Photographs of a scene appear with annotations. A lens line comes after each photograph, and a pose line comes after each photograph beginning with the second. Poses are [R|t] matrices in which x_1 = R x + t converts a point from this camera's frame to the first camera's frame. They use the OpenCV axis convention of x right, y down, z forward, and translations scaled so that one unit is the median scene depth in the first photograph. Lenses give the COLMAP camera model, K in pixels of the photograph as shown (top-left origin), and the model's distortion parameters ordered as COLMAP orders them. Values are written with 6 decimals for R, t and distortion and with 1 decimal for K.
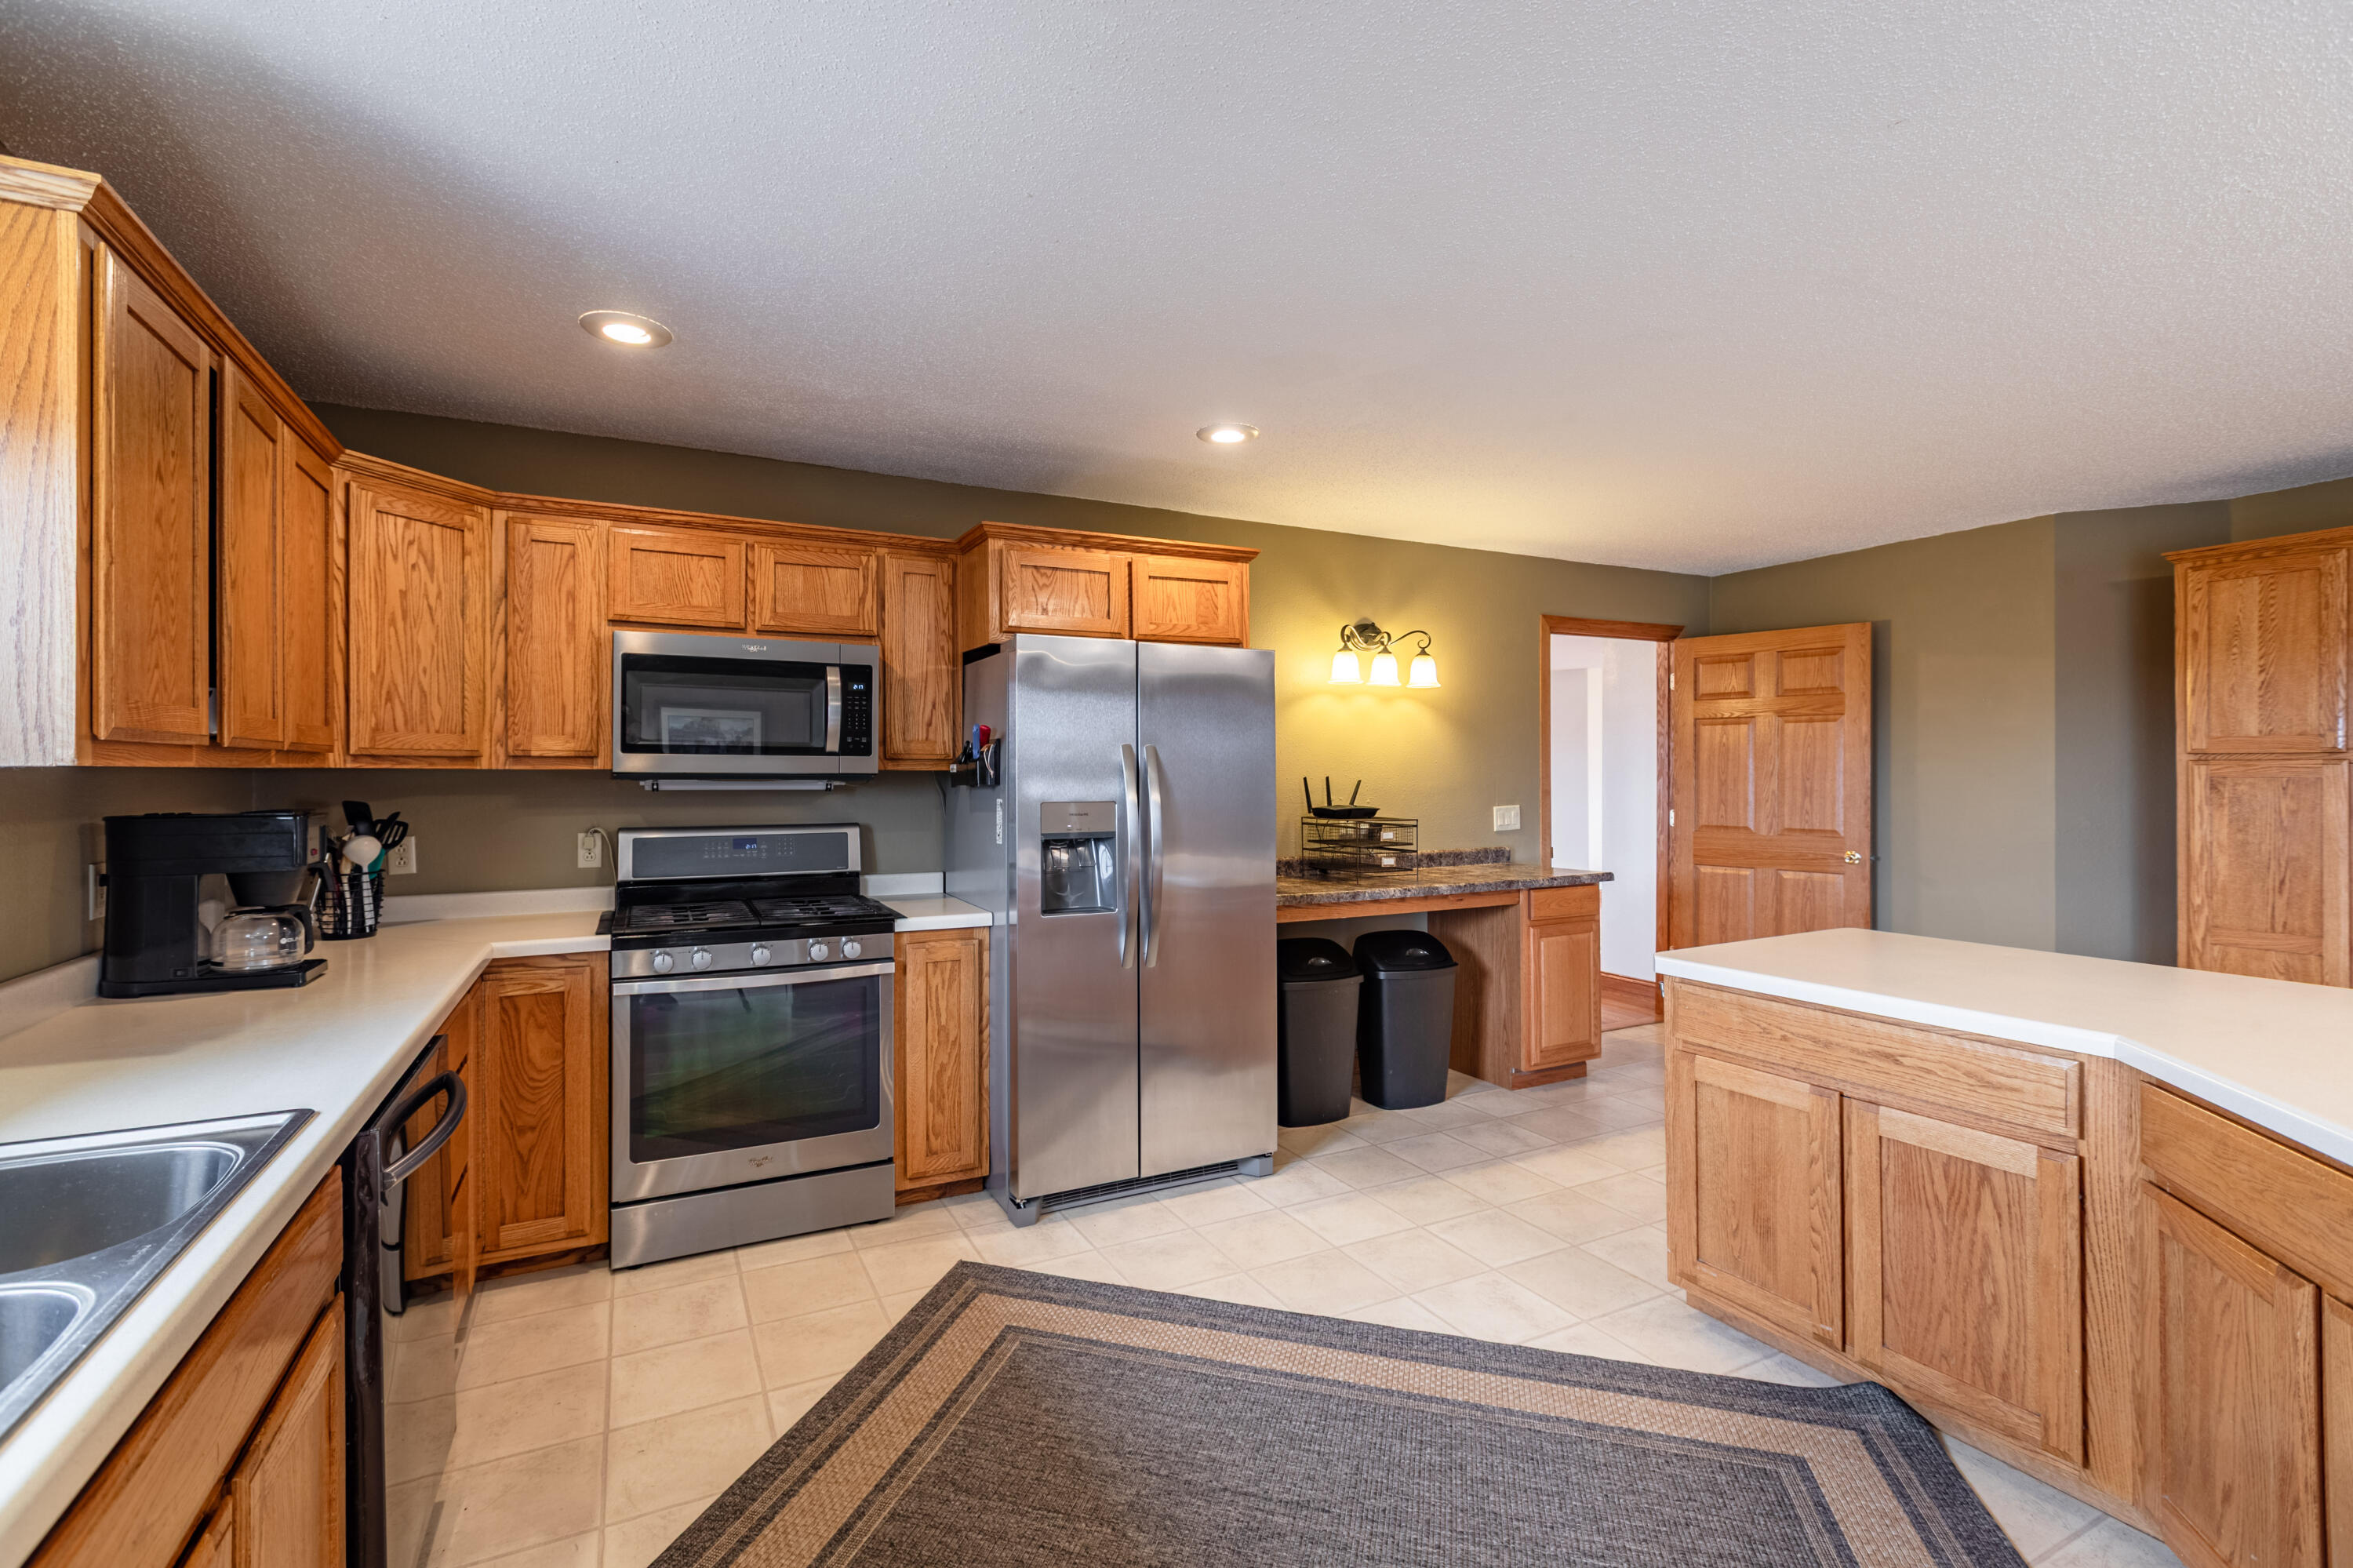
lens RADIAL K [[1052.2, 0, 1159.4], [0, 1052.2, 776.4], [0, 0, 1]] dist [0.001500, 0.000646]
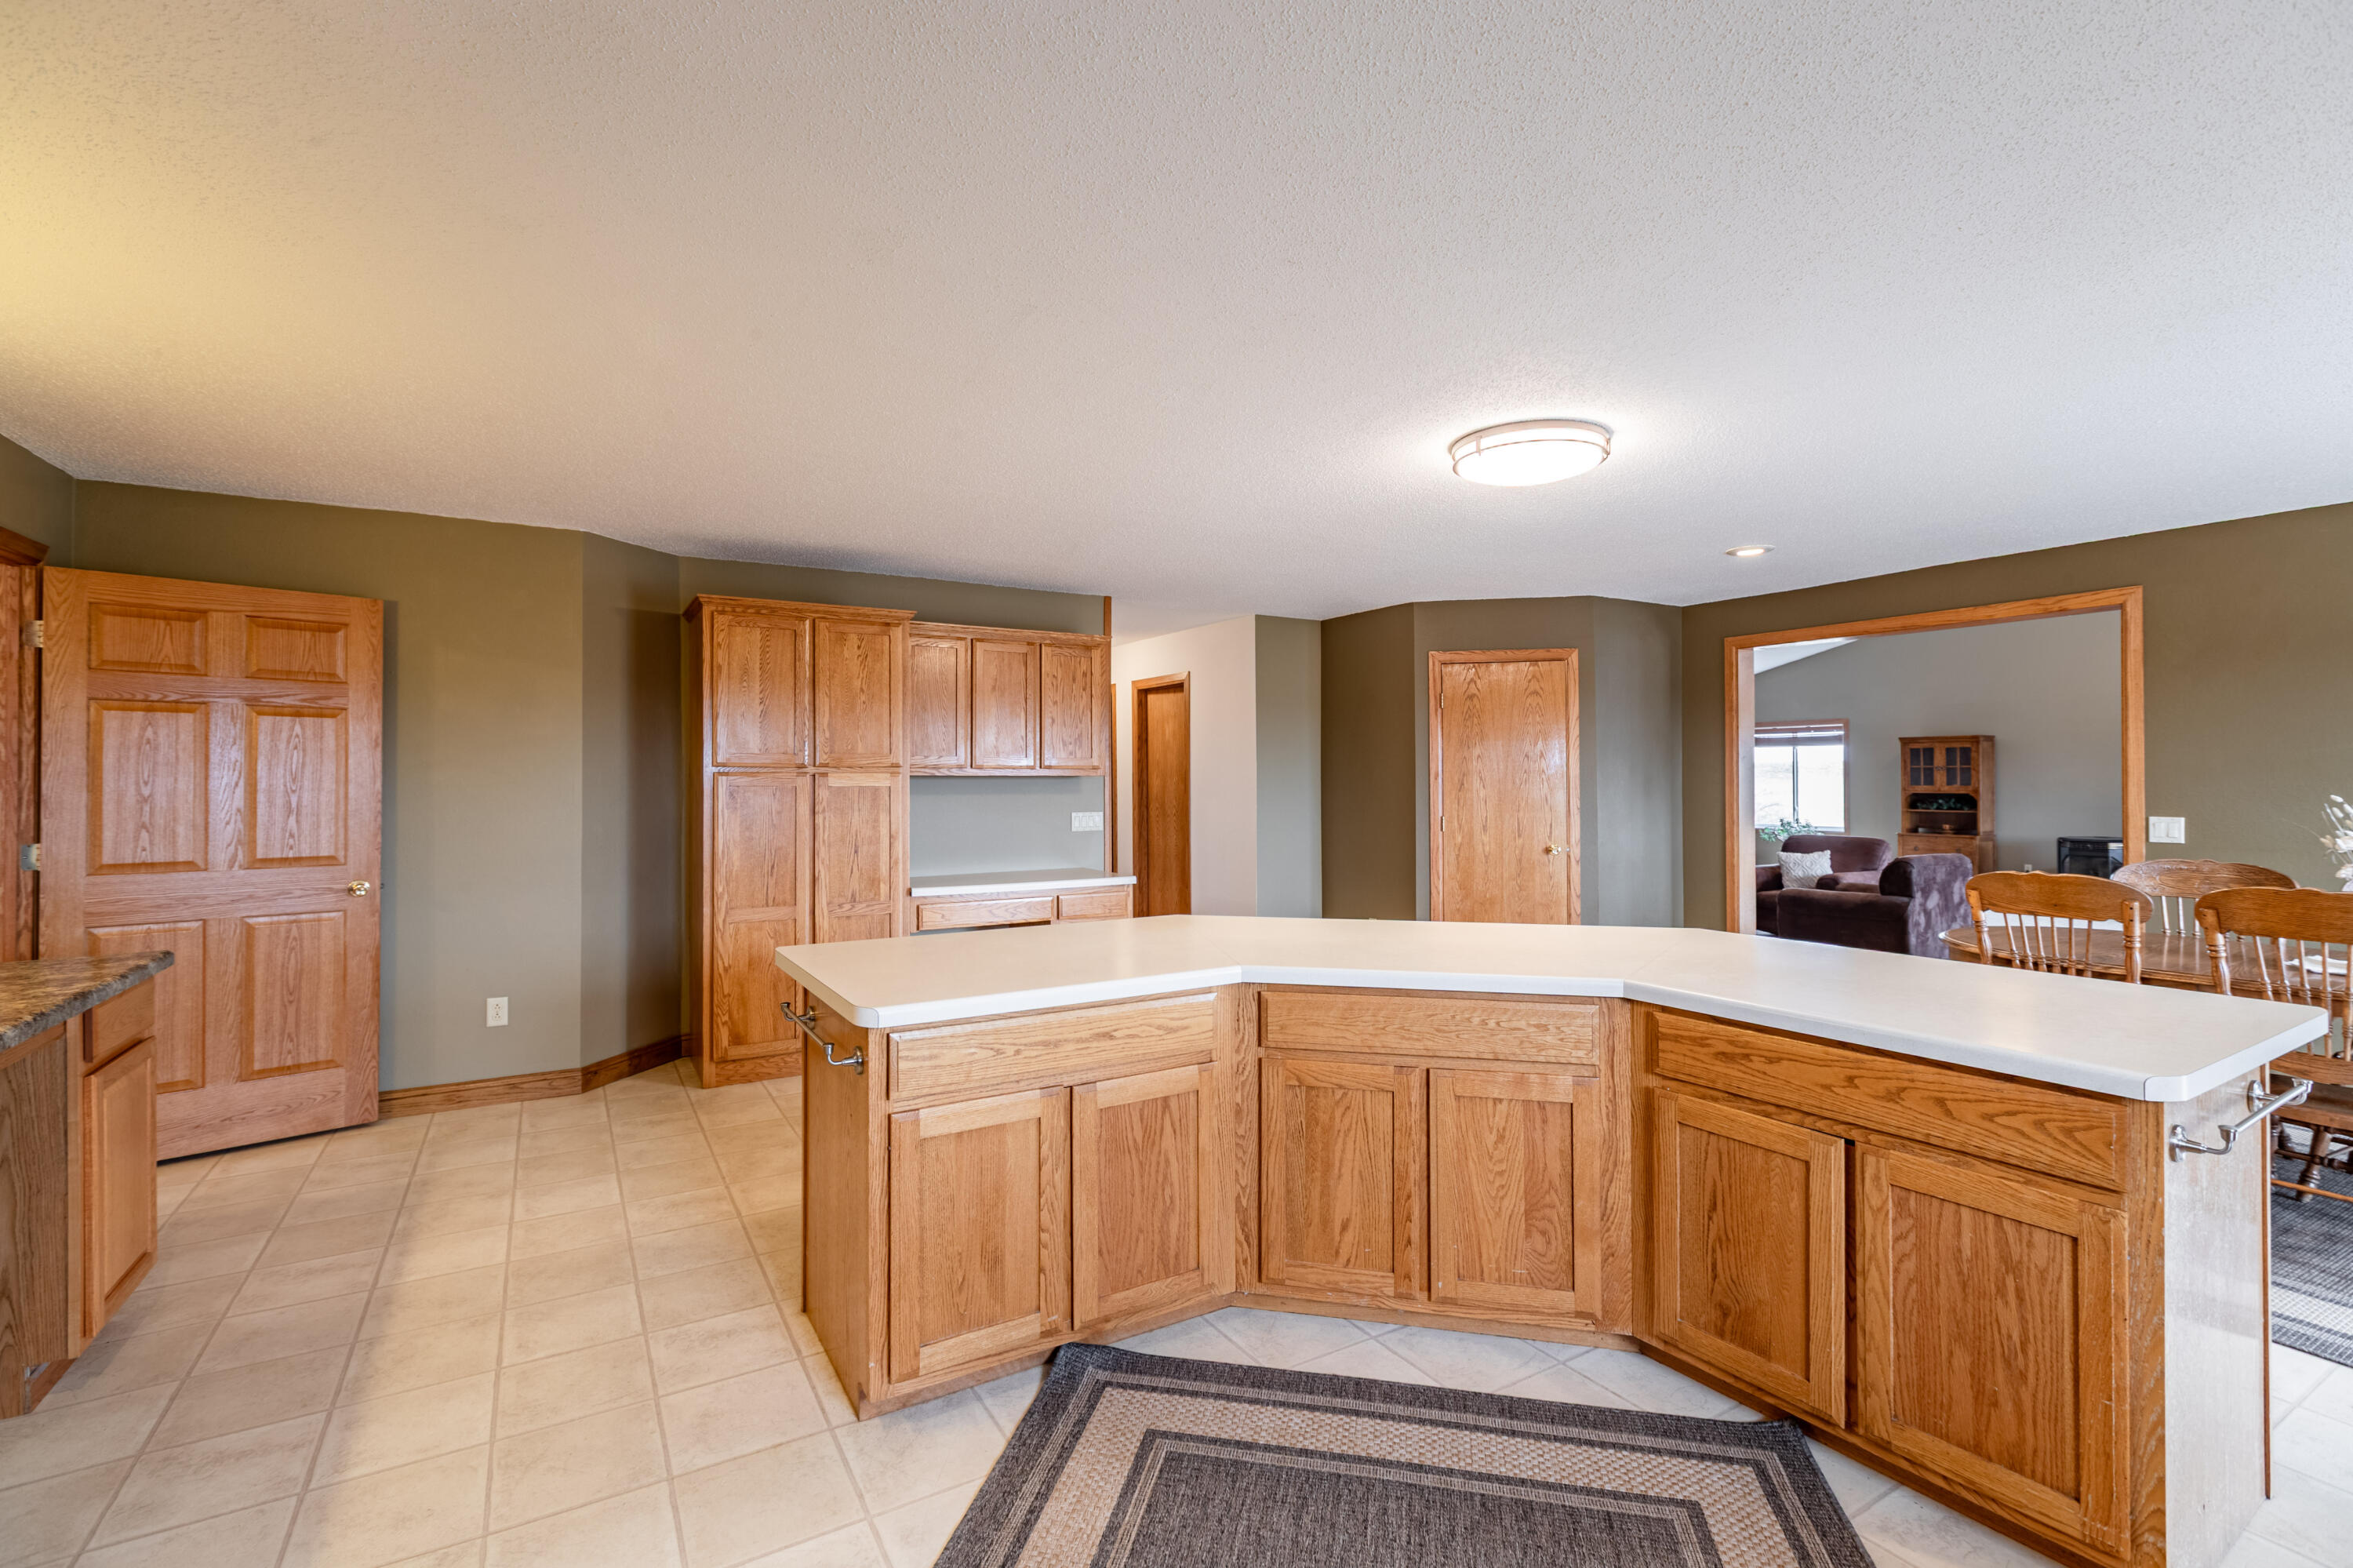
lens RADIAL K [[1052.2, 0, 1160.1], [0, 1052.2, 775.0], [0, 0, 1]] dist [0.001500, 0.000646]
pose [[-0.068443, 0.006743, 0.997632, -0.266939], [0.004537, 0.999969, -0.006447, -0.002069], [-0.997645, 0.004085, -0.068471, 0.628828]]
